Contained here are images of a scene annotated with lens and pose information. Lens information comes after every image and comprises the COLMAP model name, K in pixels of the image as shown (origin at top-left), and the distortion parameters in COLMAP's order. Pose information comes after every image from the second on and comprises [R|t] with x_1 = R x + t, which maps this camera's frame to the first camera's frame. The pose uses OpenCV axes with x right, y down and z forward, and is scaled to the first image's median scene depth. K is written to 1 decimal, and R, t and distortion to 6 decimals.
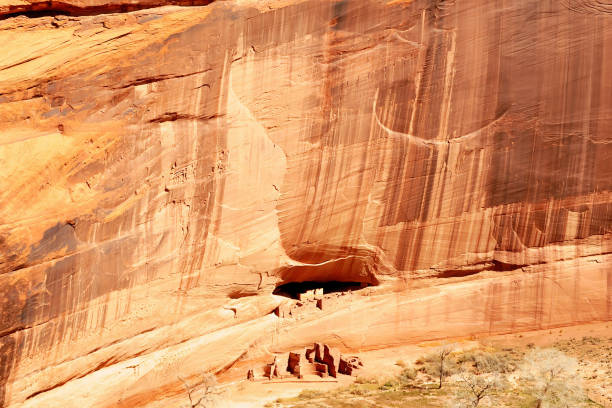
lens RADIAL K [[2981.0, 0, 306.0], [0, 2981.0, 204.0], [0, 0, 1]] dist [0.308391, 5.047666]
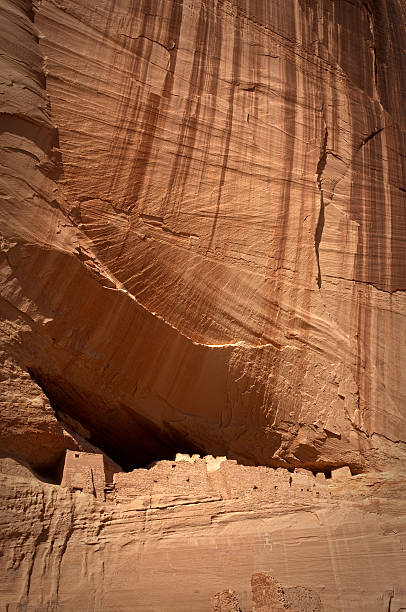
lens RADIAL K [[615.5, 0, 203.0], [0, 615.5, 306.0], [0, 0, 1]] dist [0.034928, 0.017045]
pose [[0.996477, -0.081688, 0.019015, 0.003172], [0.071207, 0.704184, -0.706438, 0.064855], [0.044317, 0.705303, 0.707519, 0.941912]]
